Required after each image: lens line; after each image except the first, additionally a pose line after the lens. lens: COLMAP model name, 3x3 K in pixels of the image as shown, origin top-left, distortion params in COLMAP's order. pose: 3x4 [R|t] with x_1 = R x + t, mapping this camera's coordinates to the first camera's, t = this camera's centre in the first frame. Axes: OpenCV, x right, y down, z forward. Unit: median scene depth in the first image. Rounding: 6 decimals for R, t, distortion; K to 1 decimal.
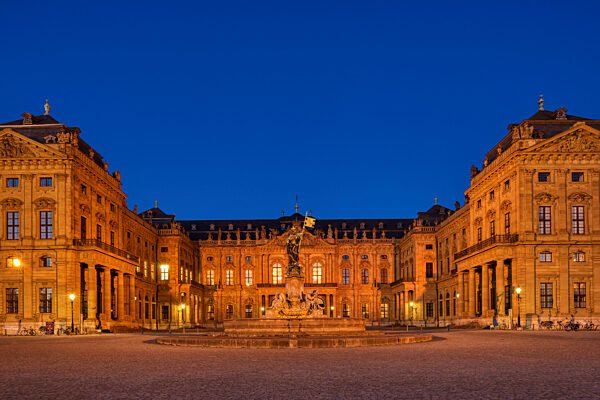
lens RADIAL K [[3313.4, 0, 300.0], [0, 3313.4, 200.0], [0, 0, 1]] dist [0.224941, 6.856531]
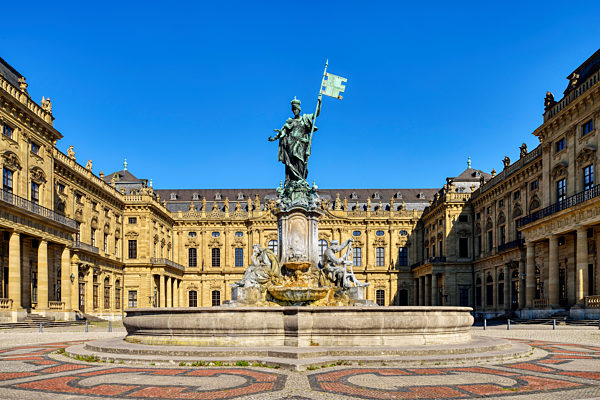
lens RADIAL K [[3313.4, 0, 300.0], [0, 3313.4, 200.0], [0, 0, 1]] dist [0.224941, 6.856531]
pose [[0.999992, 0.004048, -0.000068, -0.000420], [-0.004048, 0.999986, 0.003349, 0.006269], [0.000082, -0.003348, 0.999994, 0.176675]]
